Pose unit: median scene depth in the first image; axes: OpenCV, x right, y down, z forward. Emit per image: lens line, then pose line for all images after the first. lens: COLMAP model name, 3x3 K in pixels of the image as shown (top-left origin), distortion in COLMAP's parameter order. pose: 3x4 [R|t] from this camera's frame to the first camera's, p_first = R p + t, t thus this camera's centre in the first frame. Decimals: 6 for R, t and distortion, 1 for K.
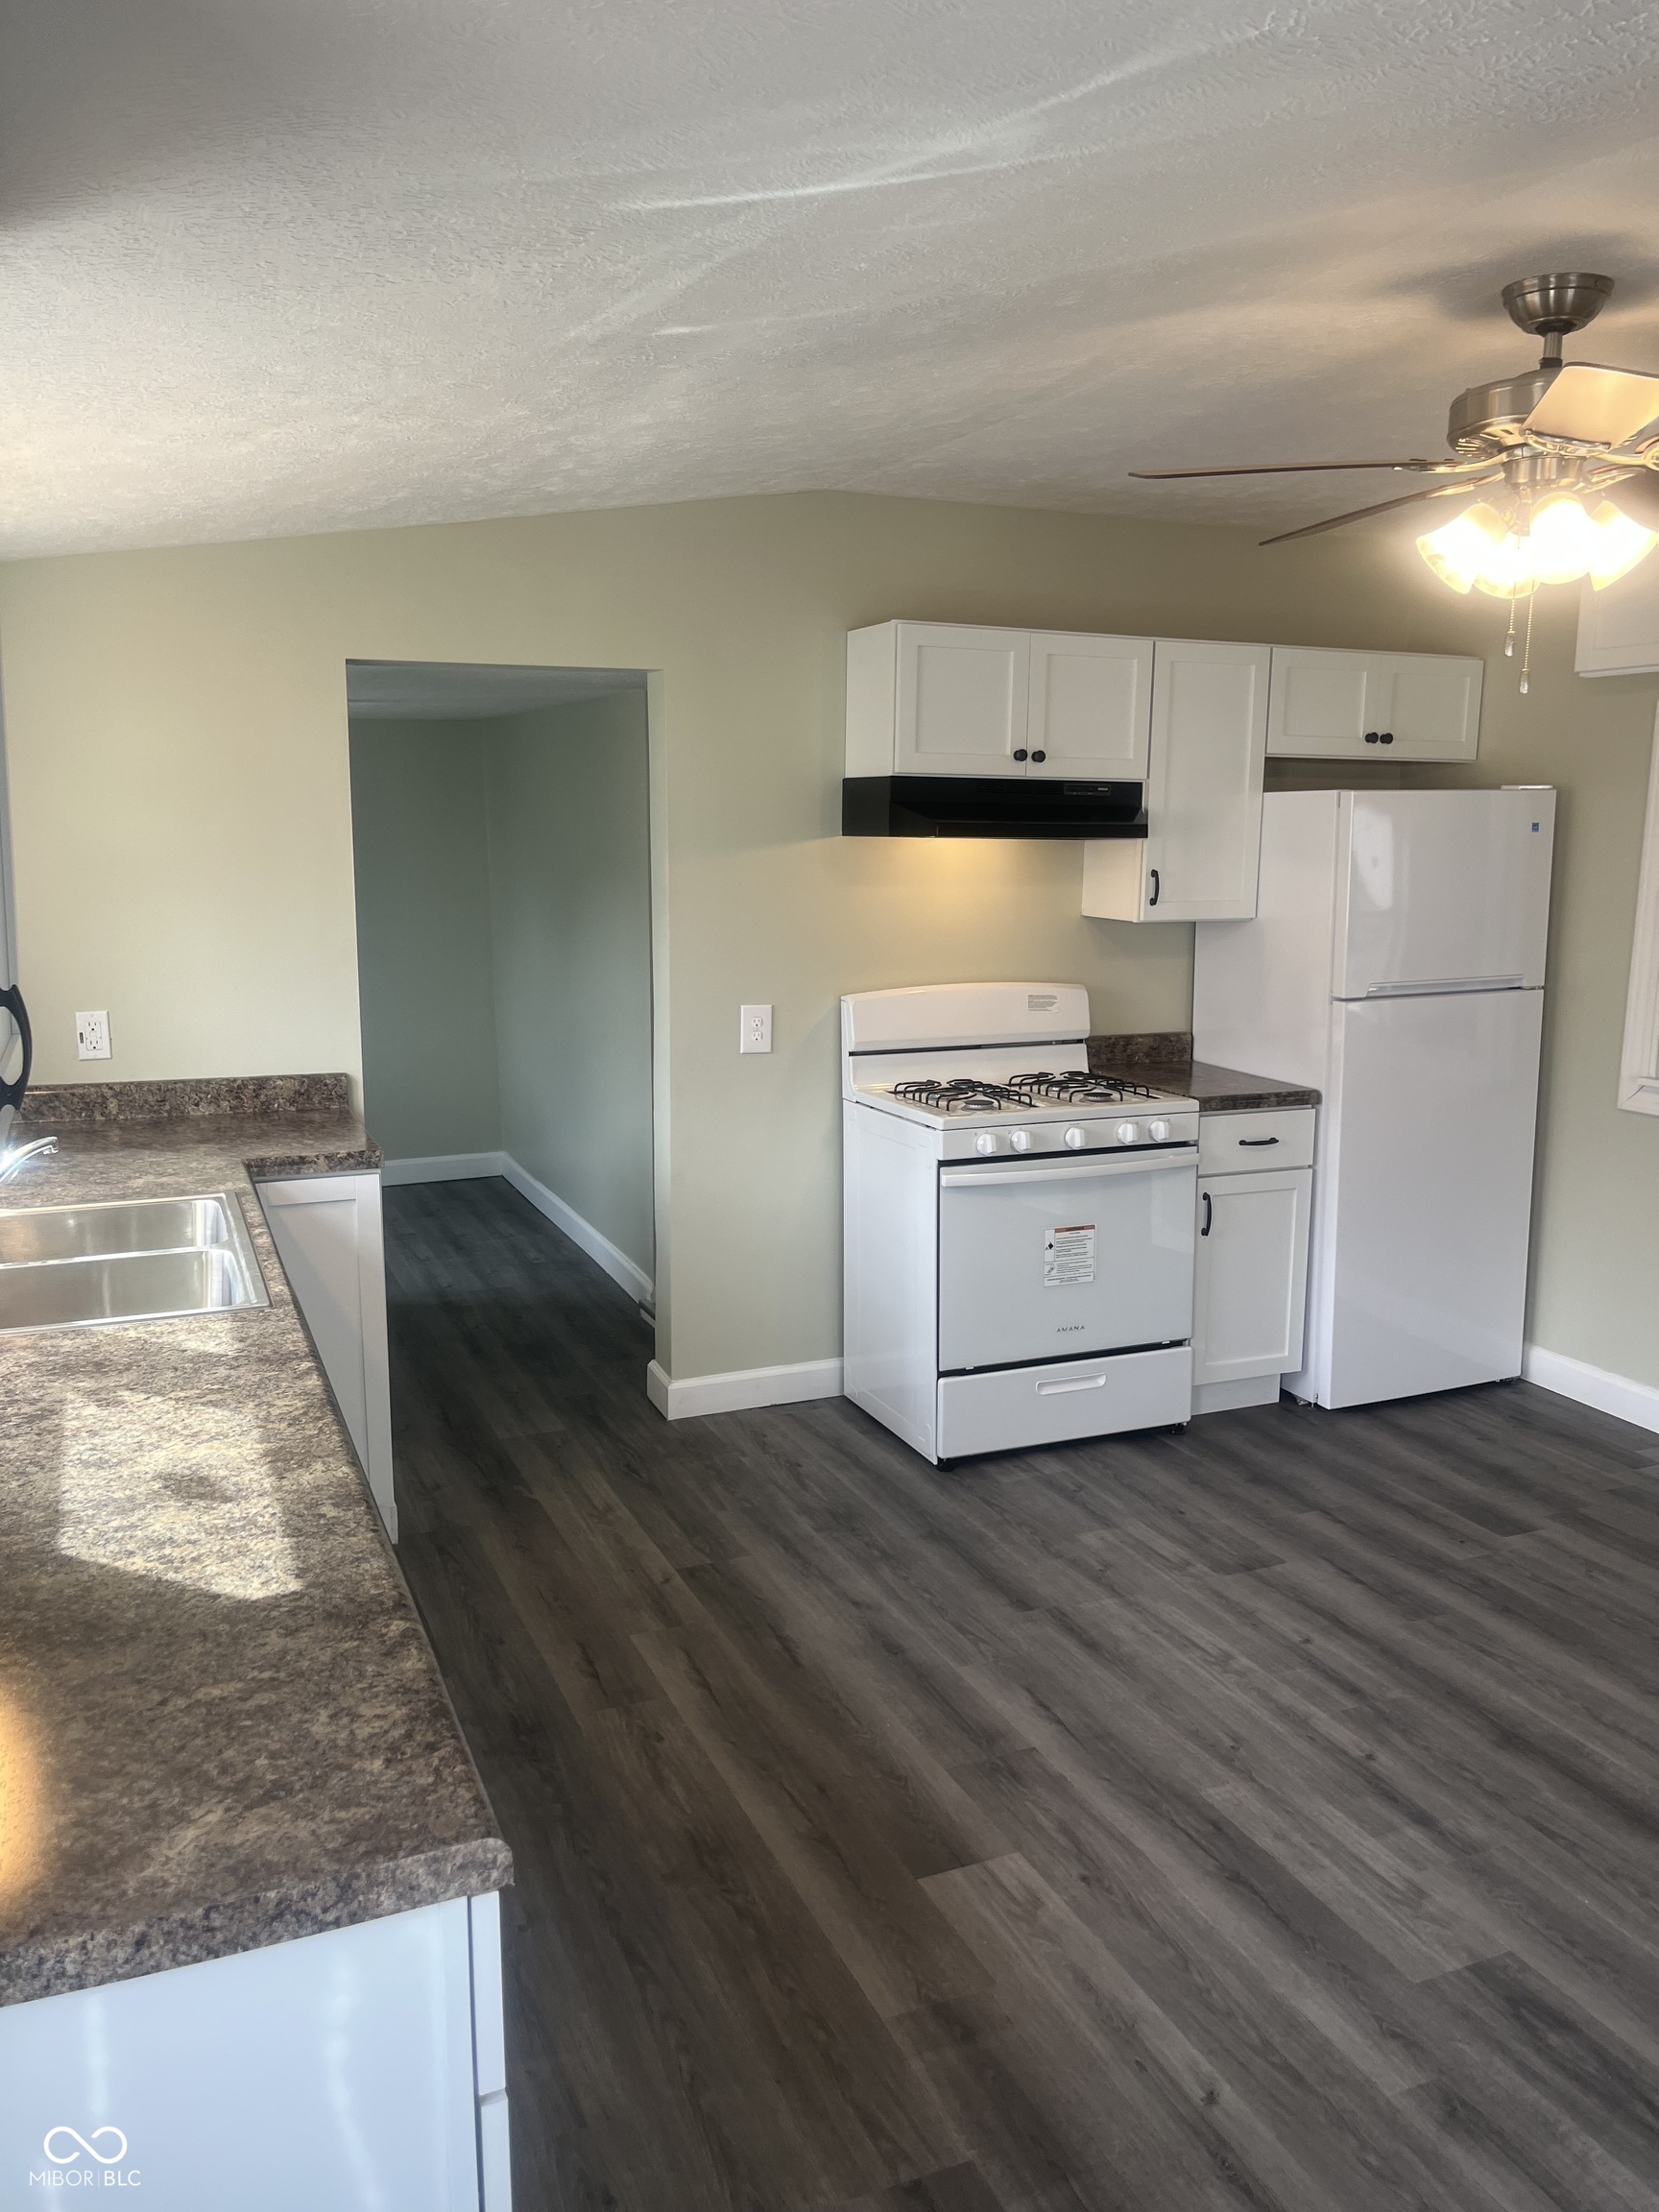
lens RADIAL K [[1679.7, 0, 846.9], [0, 1679.7, 1112.6], [0, 0, 1]] dist [0.055239, -0.071534]
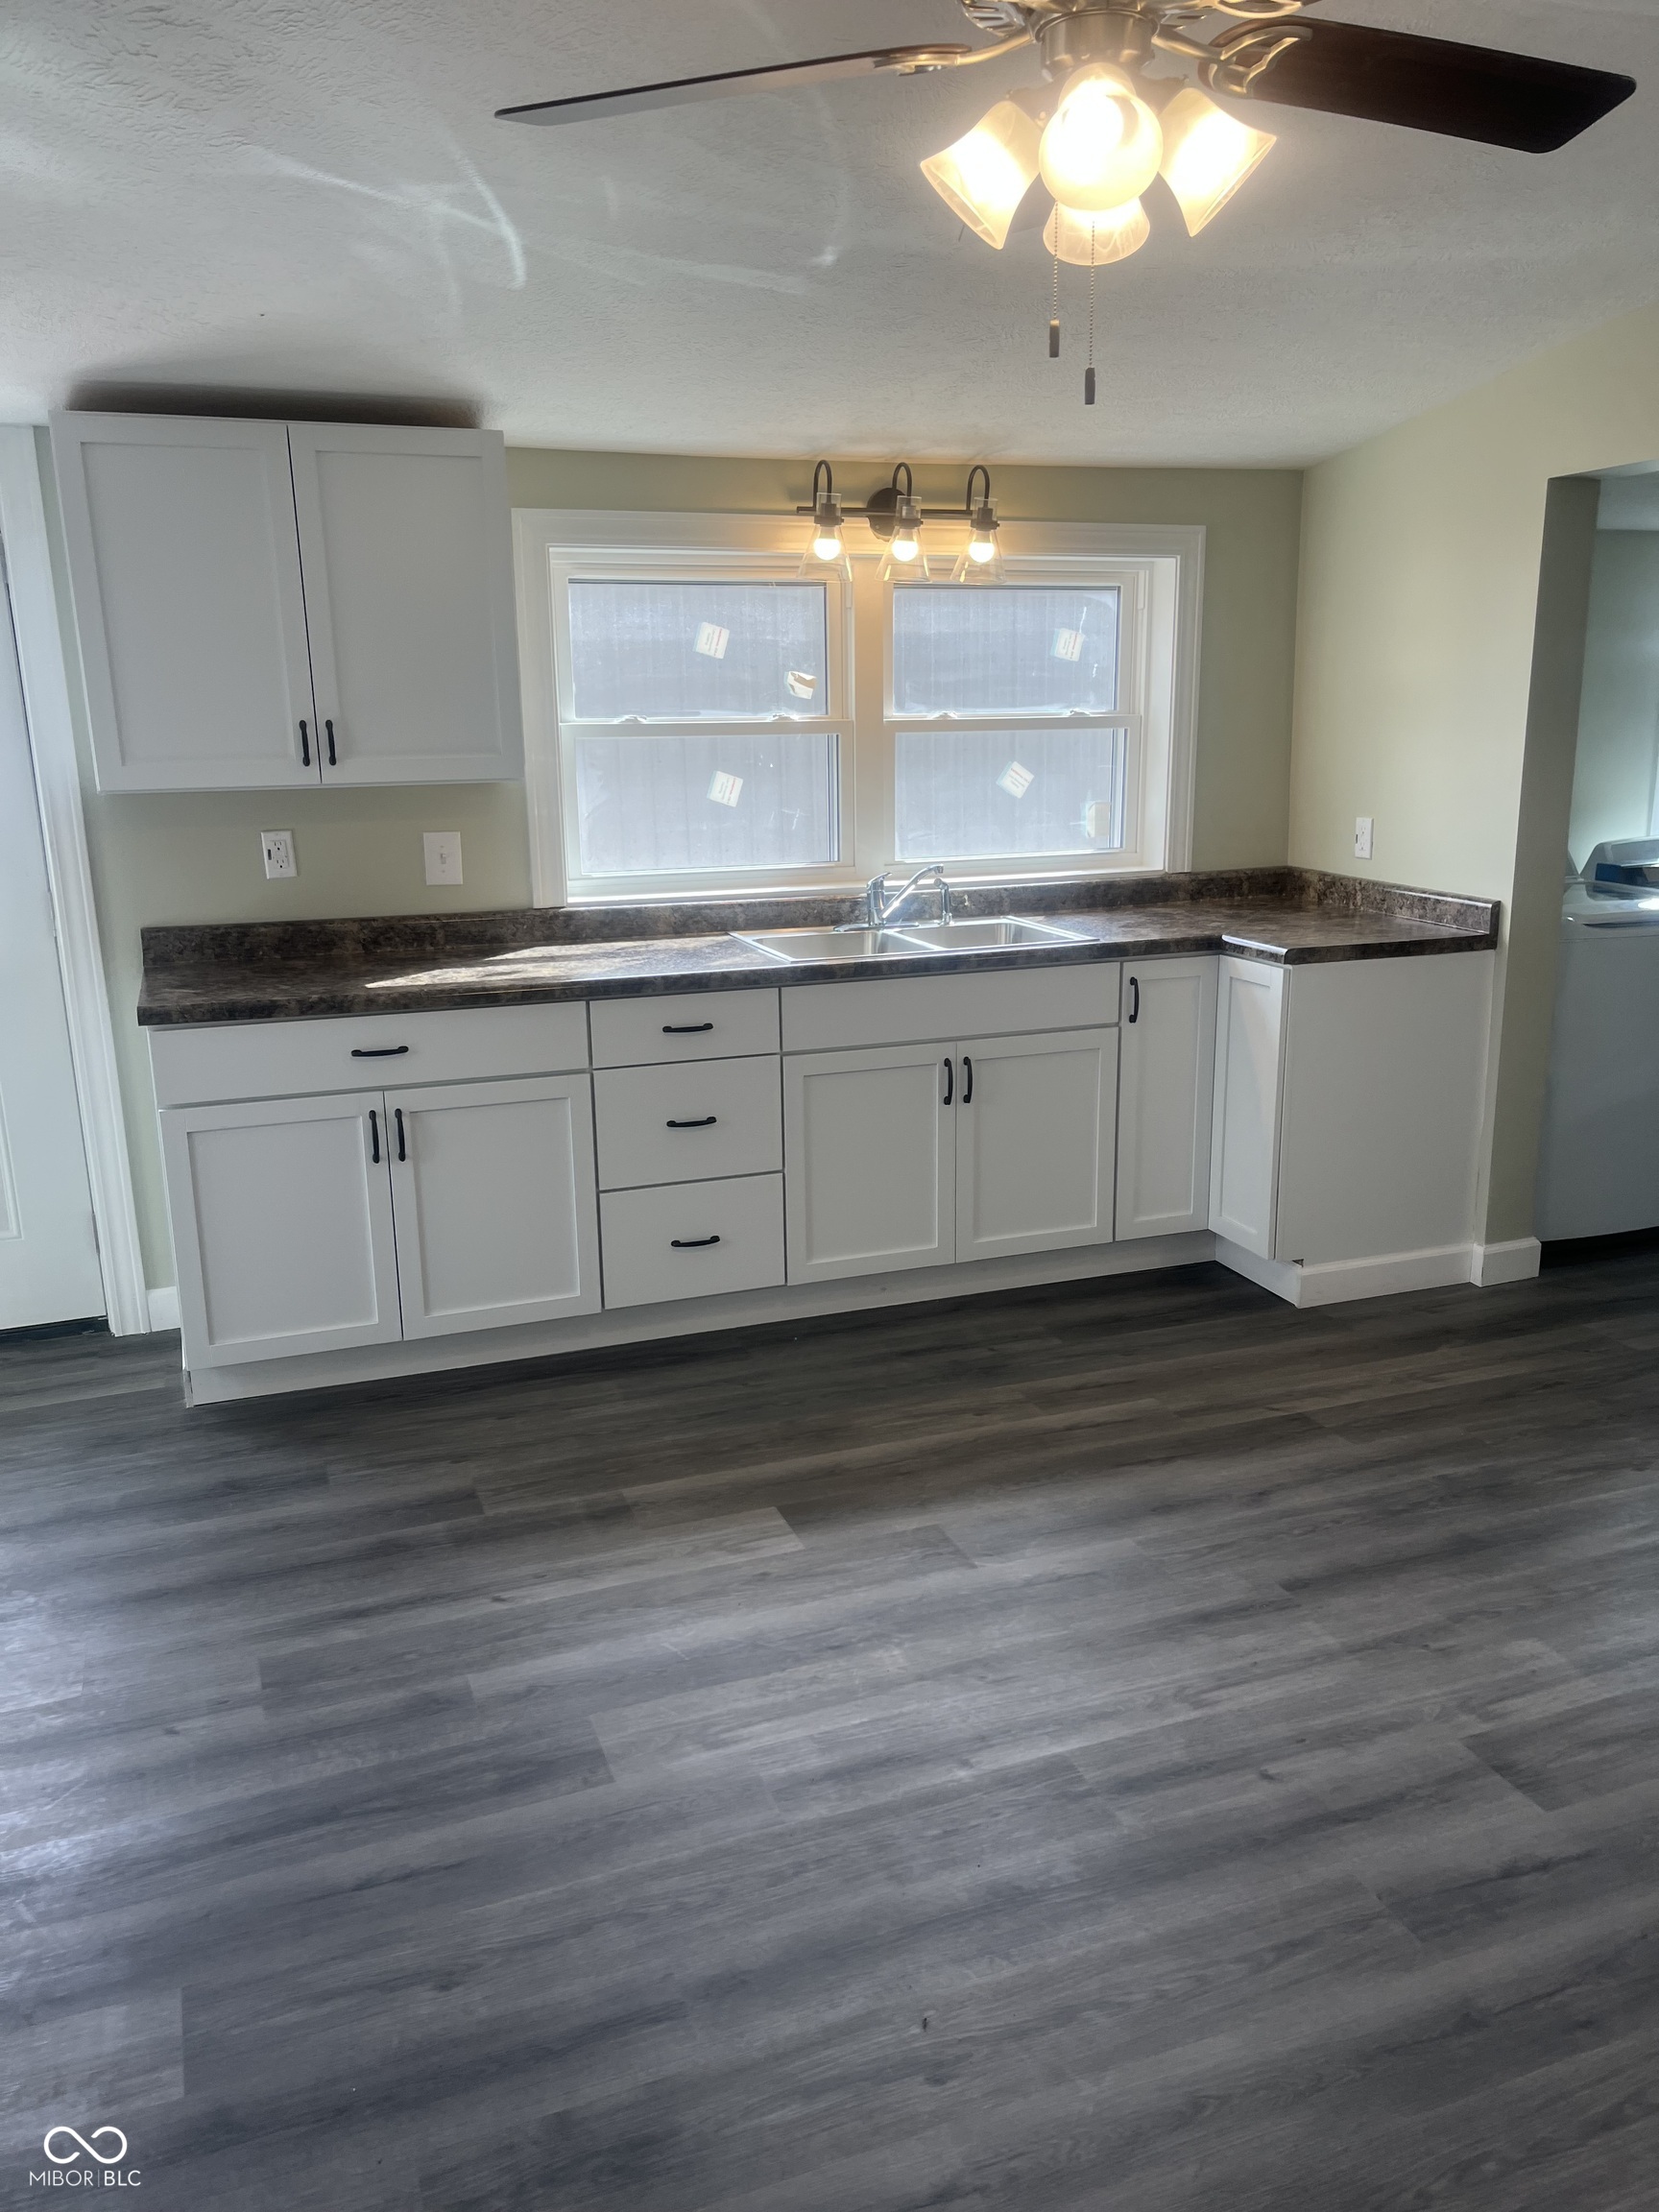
lens RADIAL K [[1679.7, 0, 844.3], [0, 1679.7, 1113.0], [0, 0, 1]] dist [0.055239, -0.071534]
pose [[-0.047175, 0.234463, -0.970980, 1.022339], [-0.155047, 0.958562, 0.238997, -0.114302], [0.986780, 0.161822, -0.008867, 0.877674]]
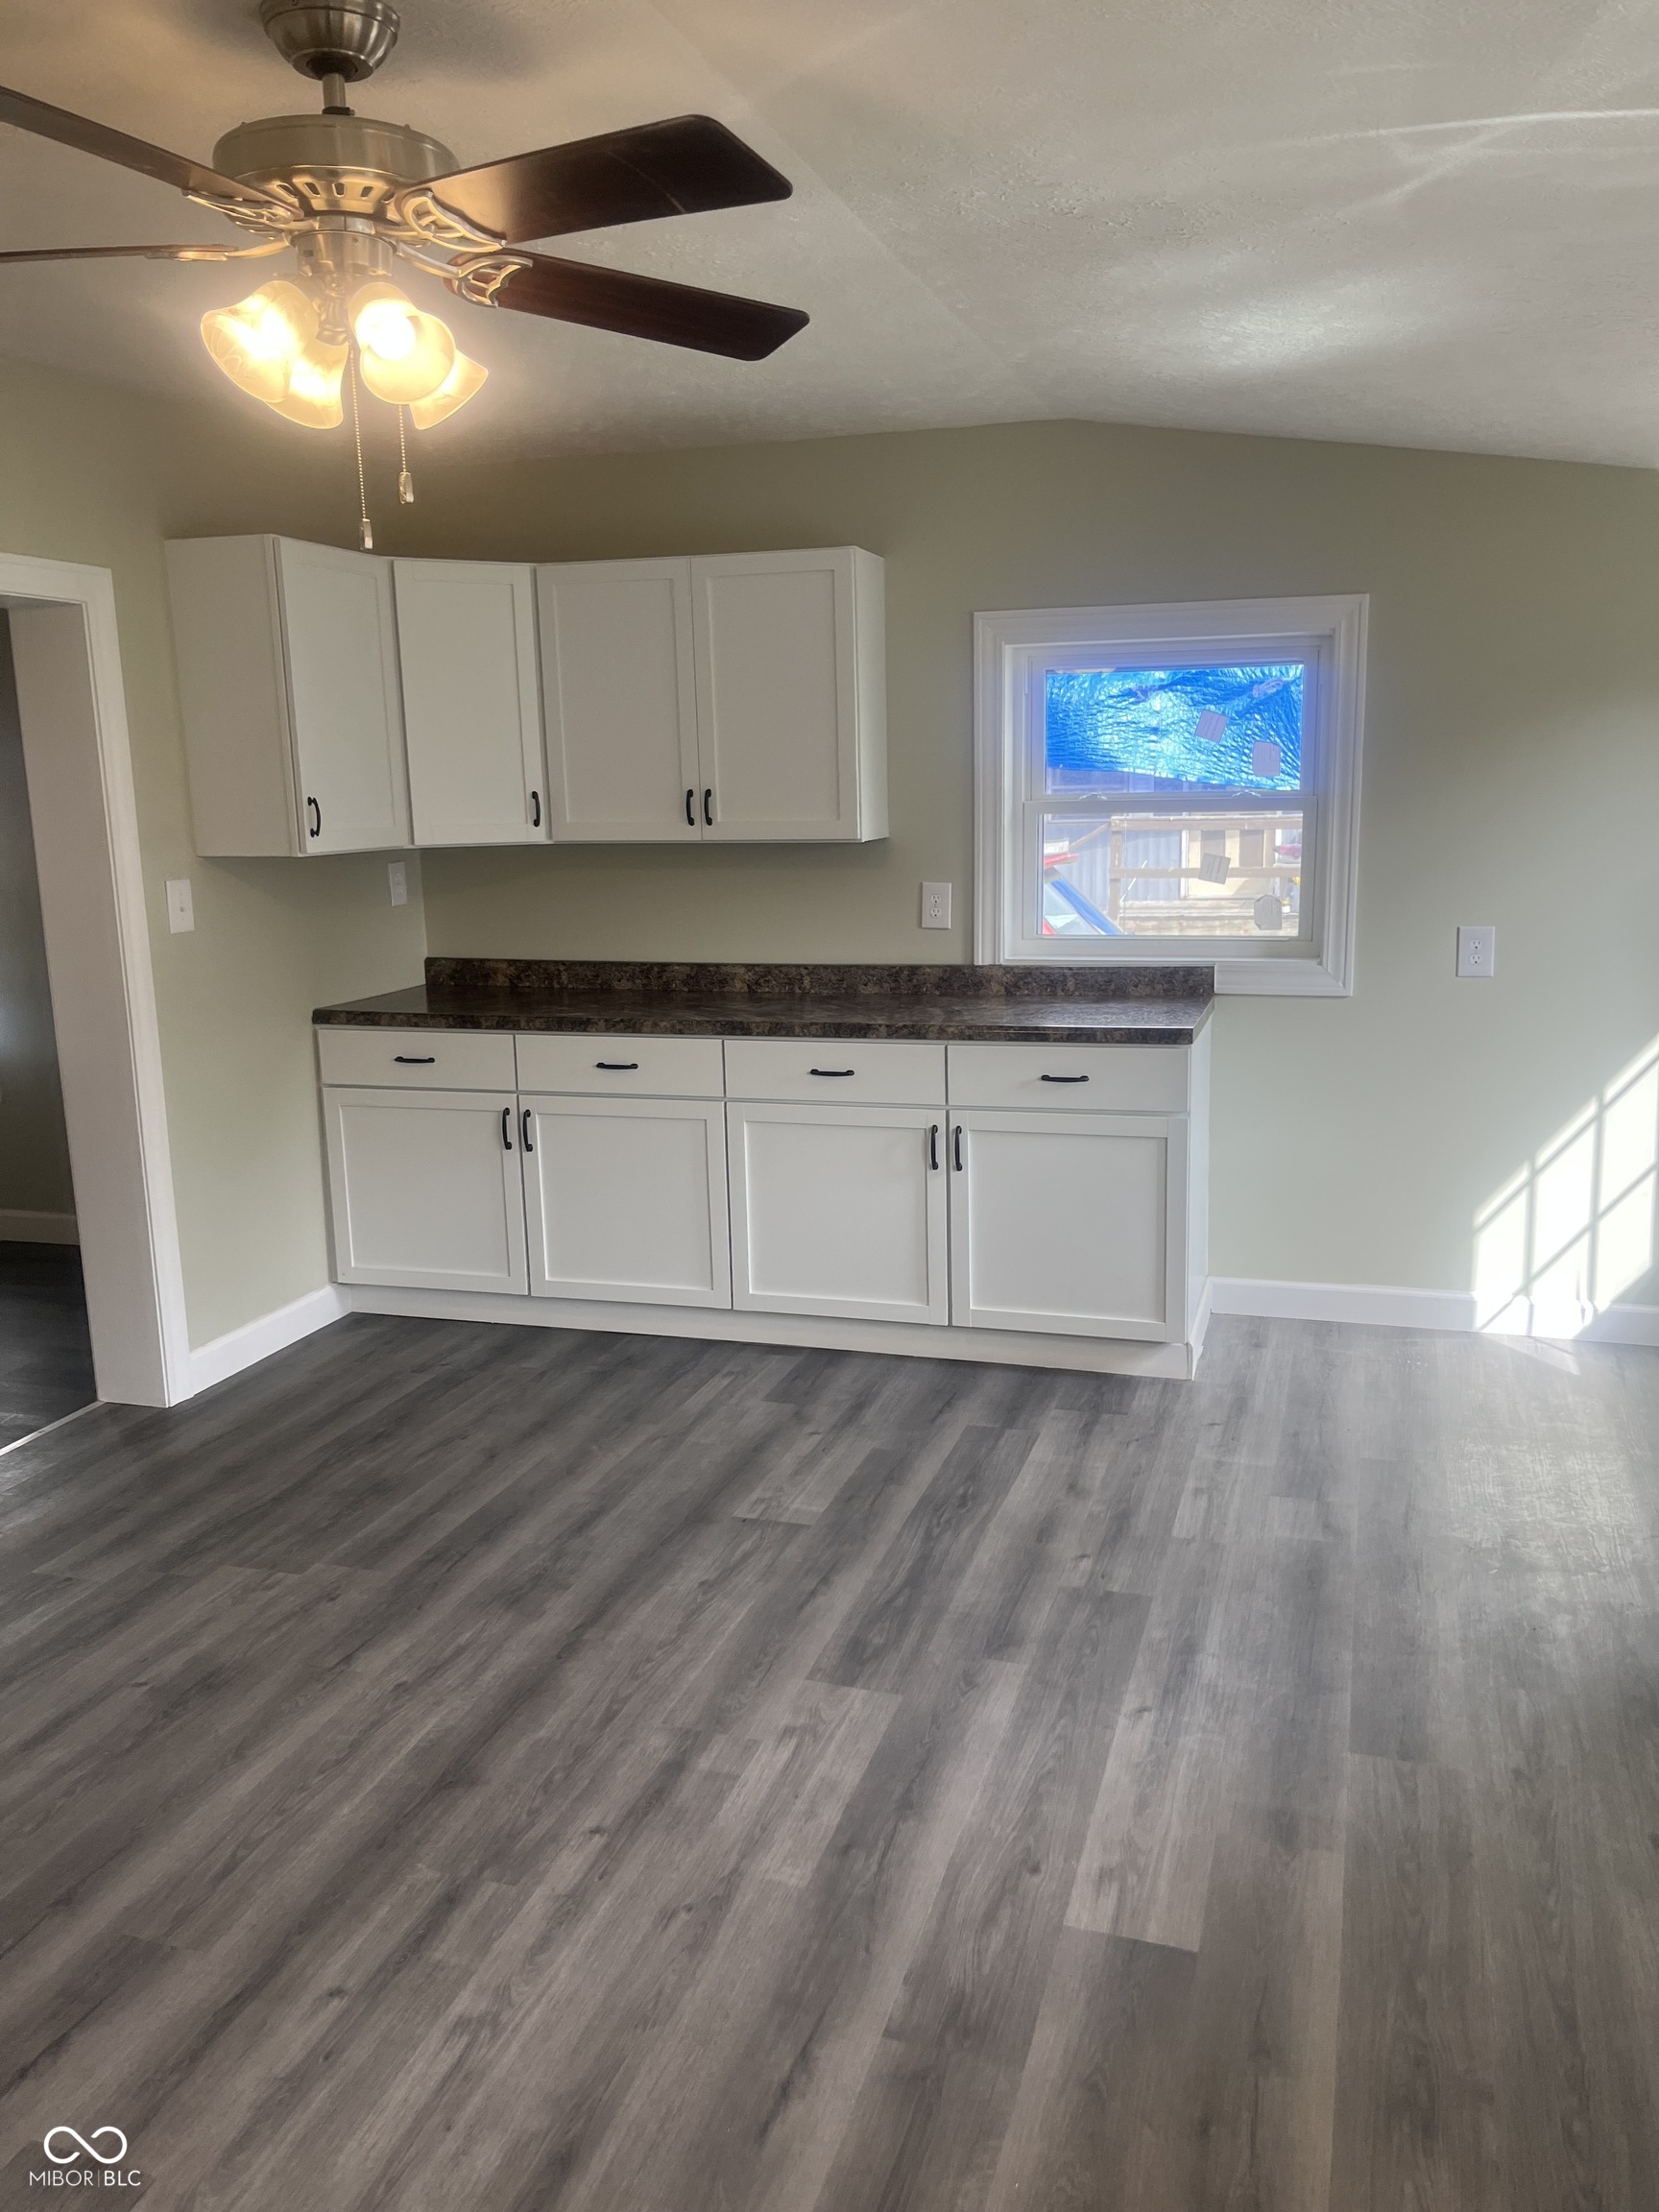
lens RADIAL K [[1679.7, 0, 851.4], [0, 1679.7, 1108.0], [0, 0, 1]] dist [0.055239, -0.071534]
pose [[-0.752340, -0.127615, 0.646297, -0.283628], [0.122632, 0.936780, 0.327726, -0.217072], [-0.647261, 0.325818, -0.689127, 1.355327]]
